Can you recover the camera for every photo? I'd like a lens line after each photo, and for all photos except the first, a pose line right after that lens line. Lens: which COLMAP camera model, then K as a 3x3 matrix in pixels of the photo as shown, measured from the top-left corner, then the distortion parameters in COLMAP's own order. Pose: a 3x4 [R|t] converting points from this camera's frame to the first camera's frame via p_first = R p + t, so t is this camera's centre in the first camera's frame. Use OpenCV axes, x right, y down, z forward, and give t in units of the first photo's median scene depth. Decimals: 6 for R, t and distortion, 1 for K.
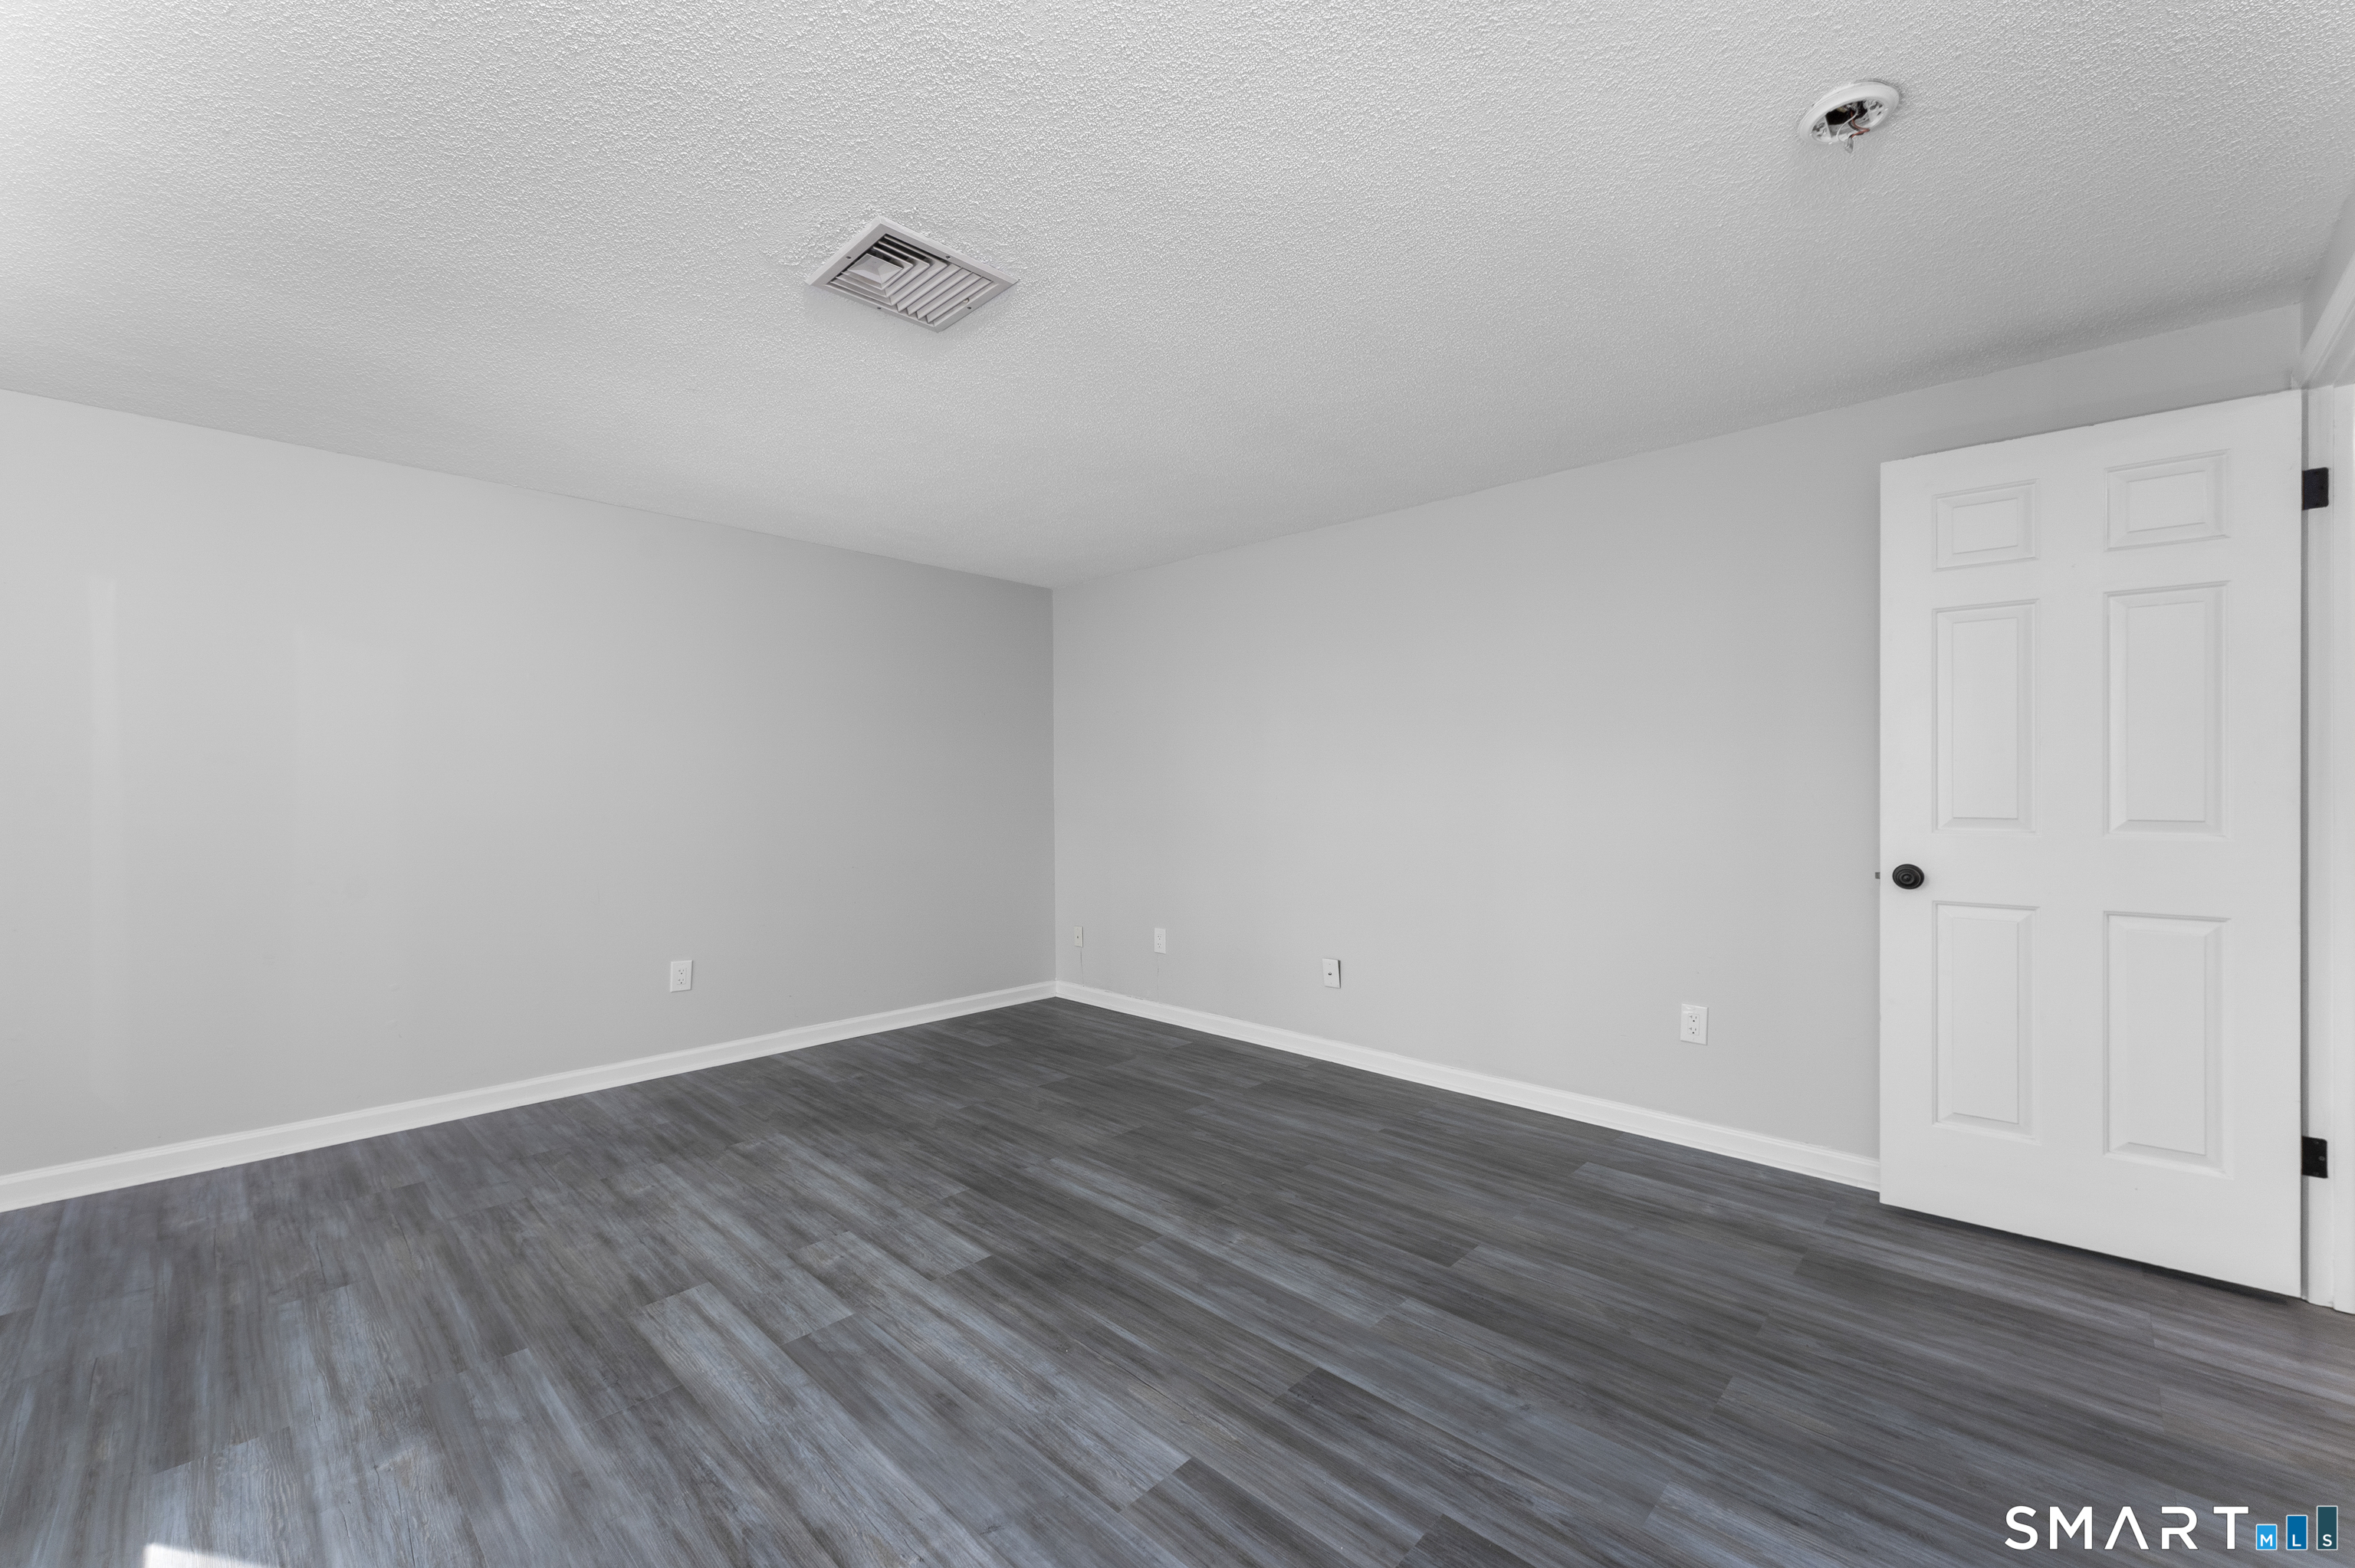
lens RADIAL K [[960.9, 0, 1177.3], [0, 960.9, 774.0], [0, 0, 1]] dist [0.002667, 0.000232]
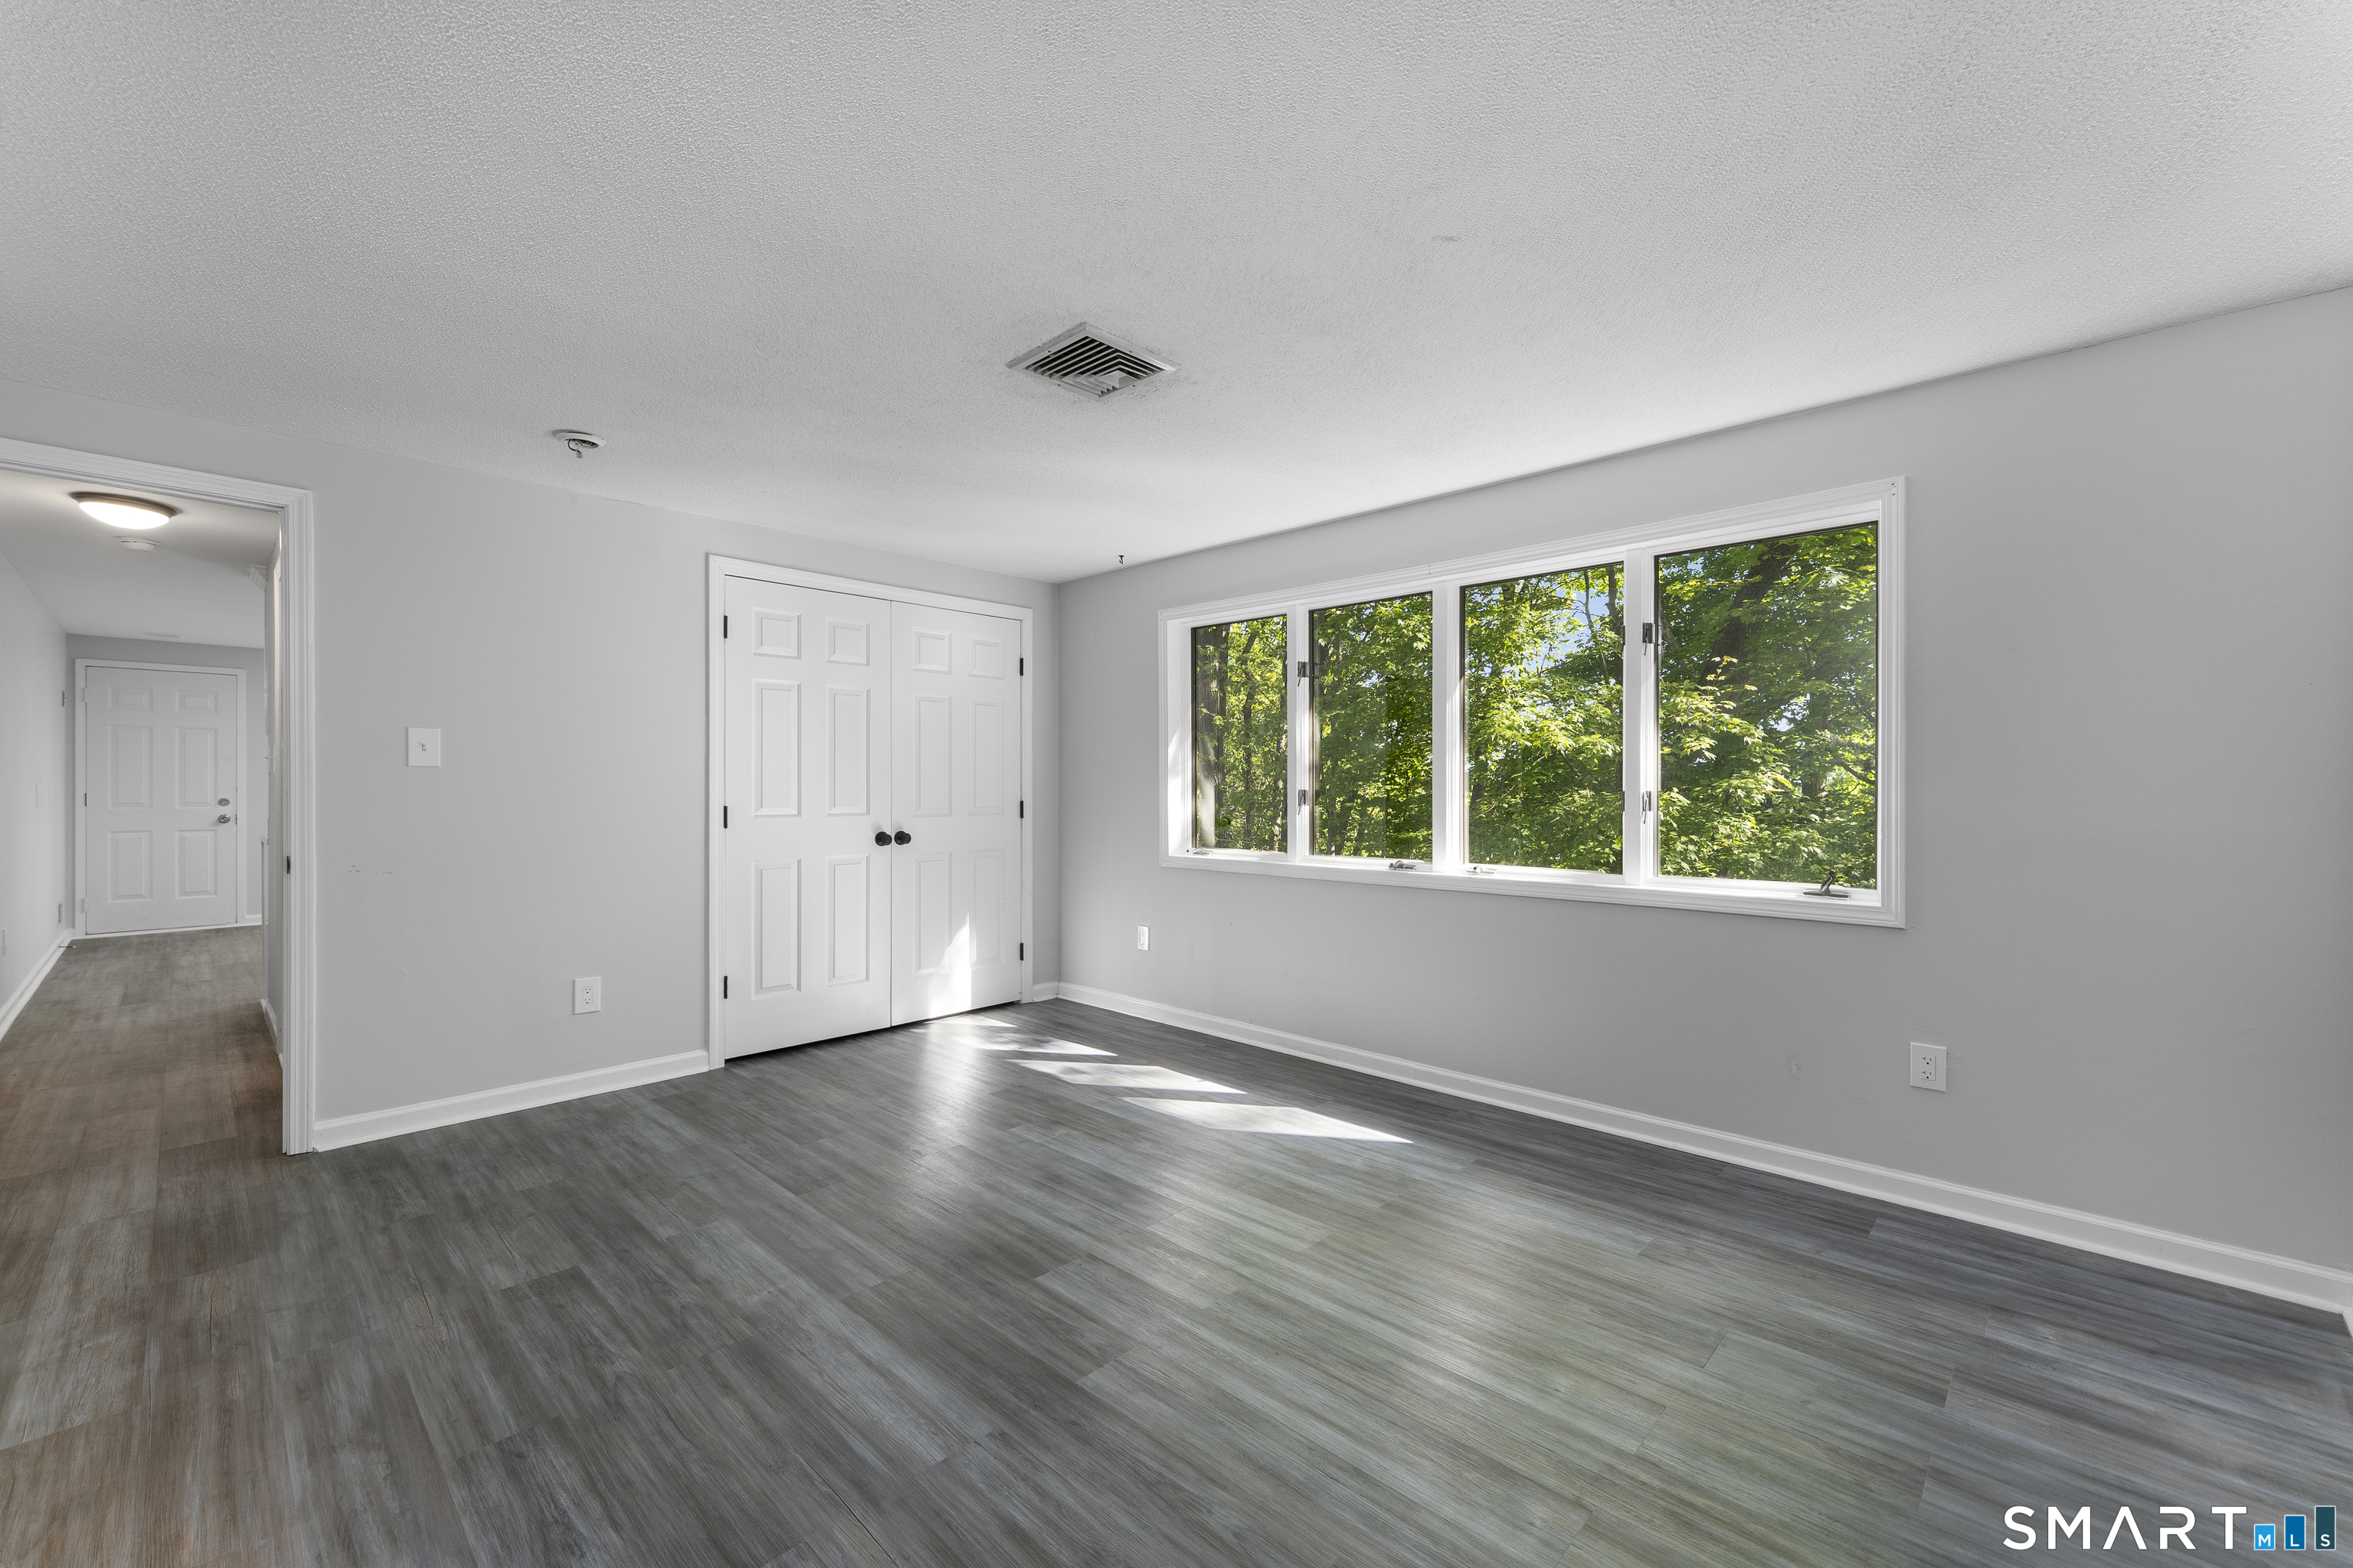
lens RADIAL K [[953.2, 0, 1171.3], [0, 953.2, 782.1], [0, 0, 1]] dist [-0.000628, 0.000060]
pose [[-0.999988, 0.002017, 0.004486, -0.324981], [0.001952, 0.999894, -0.014447, 0.023108], [-0.004515, -0.014438, -0.999886, 1.898117]]
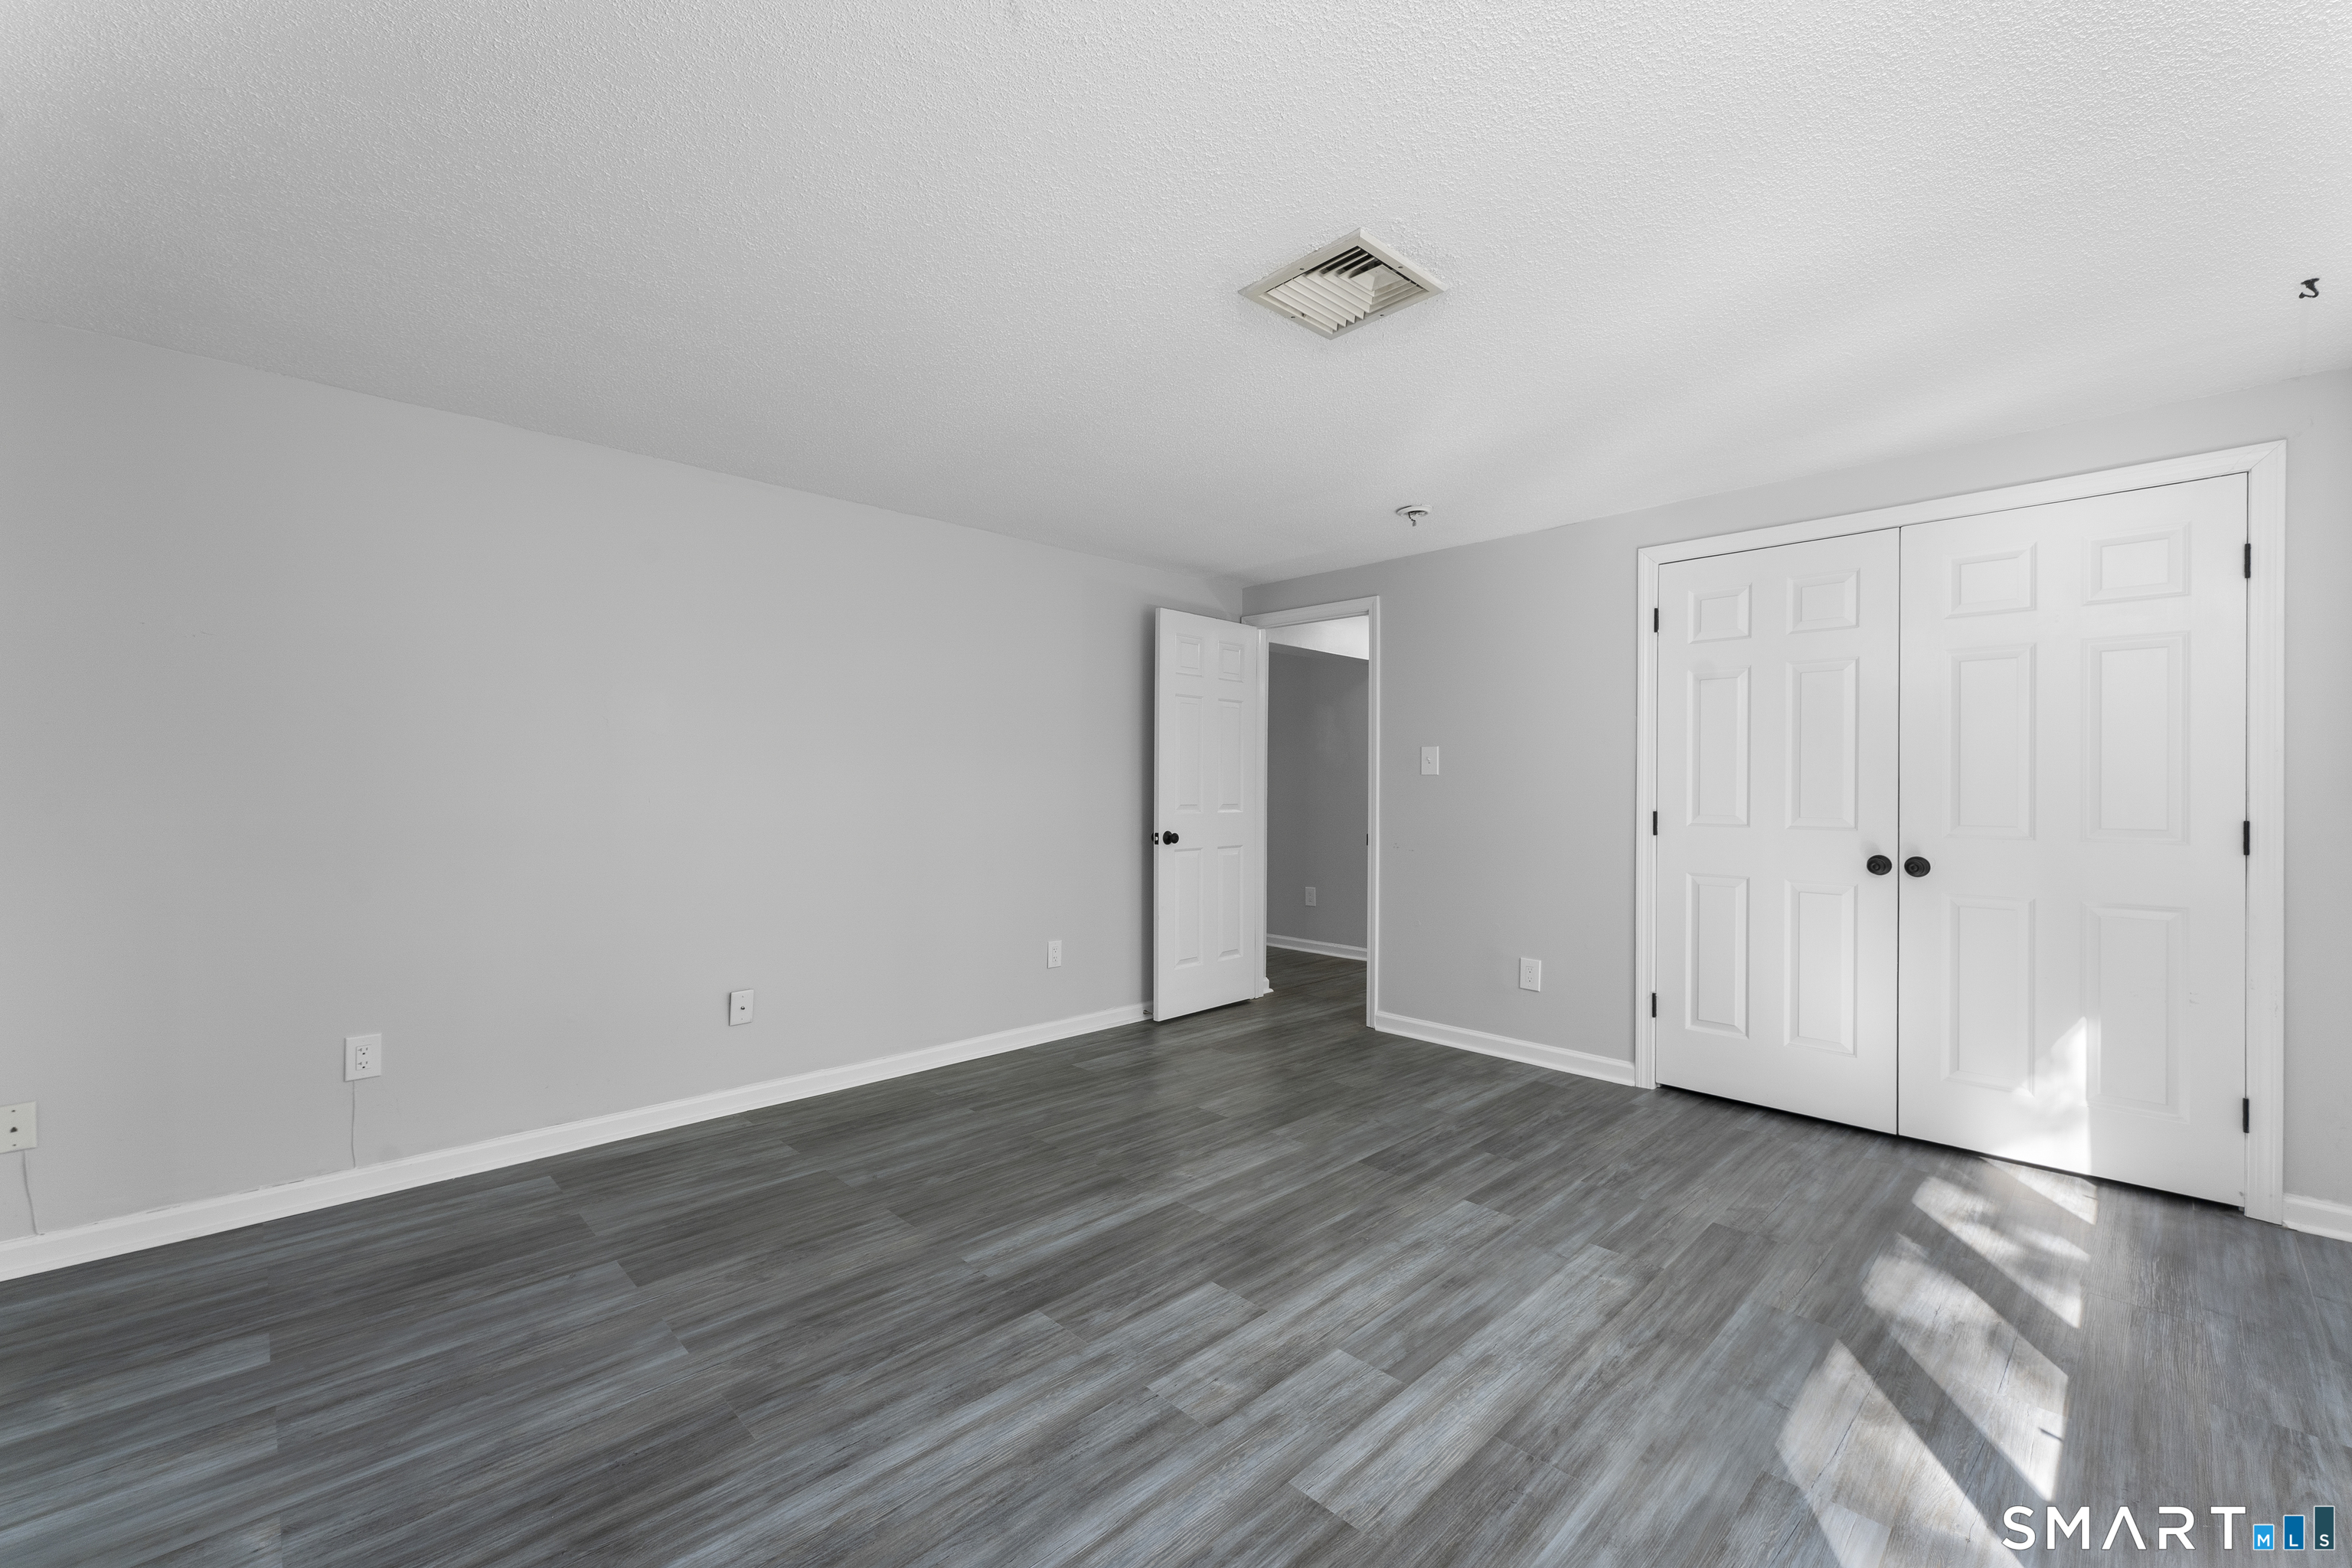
lens RADIAL K [[947.5, 0, 1176.0], [0, 947.5, 784.0], [0, 0, 1]] dist [0.002527, -0.000061]
pose [[0.035366, 0.005254, 0.999361, -1.104755], [-0.015518, 0.999869, -0.004707, 0.012883], [-0.999254, -0.015342, 0.035442, 0.984370]]
